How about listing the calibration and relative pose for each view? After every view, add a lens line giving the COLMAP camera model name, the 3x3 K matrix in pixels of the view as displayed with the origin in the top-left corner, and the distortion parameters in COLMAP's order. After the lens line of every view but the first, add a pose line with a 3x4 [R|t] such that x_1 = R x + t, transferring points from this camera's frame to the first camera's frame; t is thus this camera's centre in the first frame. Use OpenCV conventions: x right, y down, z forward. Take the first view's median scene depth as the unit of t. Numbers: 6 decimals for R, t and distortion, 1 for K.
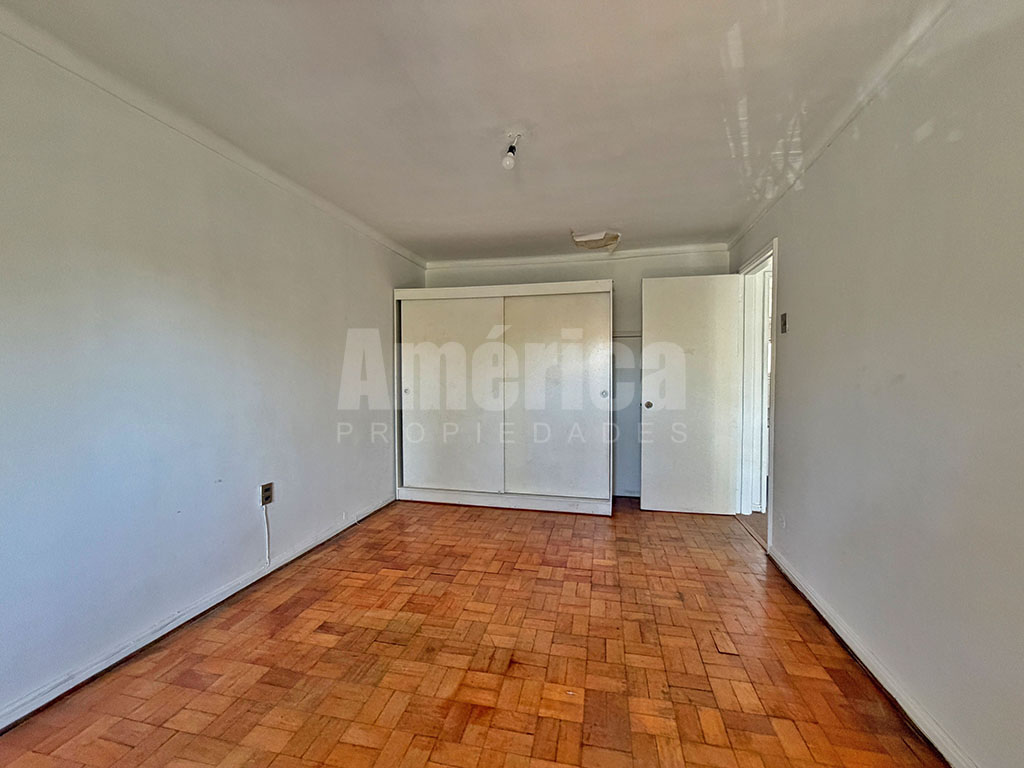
lens RADIAL K [[408.3, 0, 515.6], [0, 408.3, 384.9], [0, 0, 1]] dist [-0.000020, 0.000969]
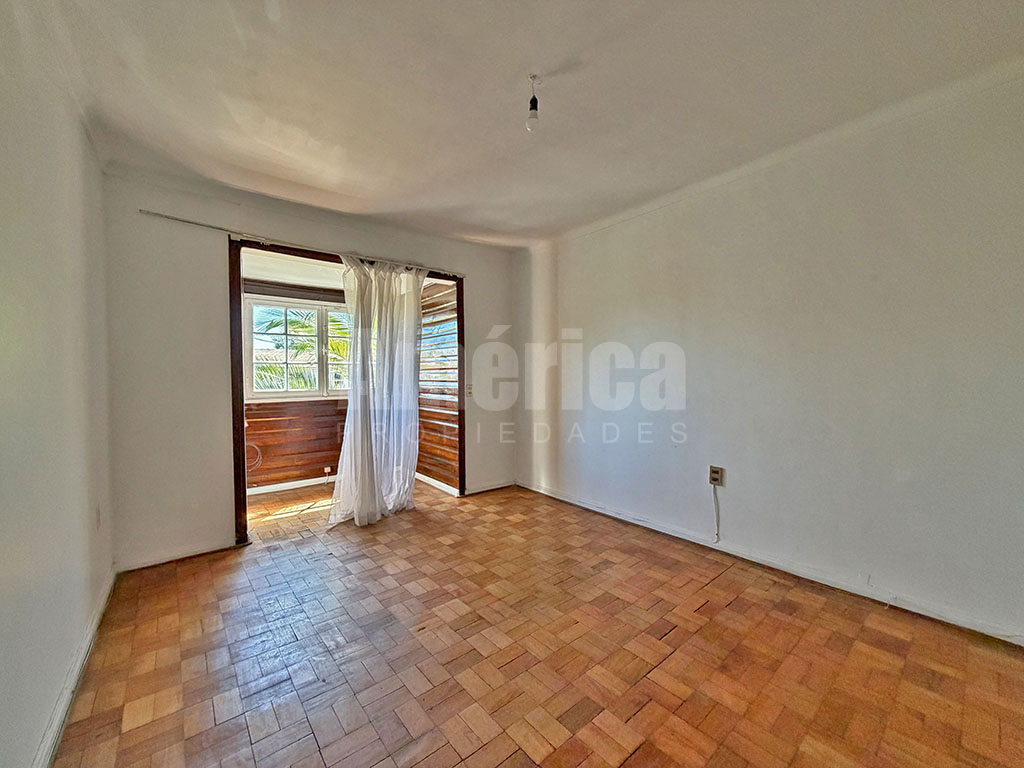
lens RADIAL K [[408.3, 0, 514.5], [0, 408.3, 380.0], [0, 0, 1]] dist [-0.000020, 0.000969]
pose [[-0.607386, 0.009797, -0.794346, 0.573210], [-0.018228, 0.999489, 0.026265, -0.006913], [0.794197, 0.030433, -0.606897, 1.210006]]
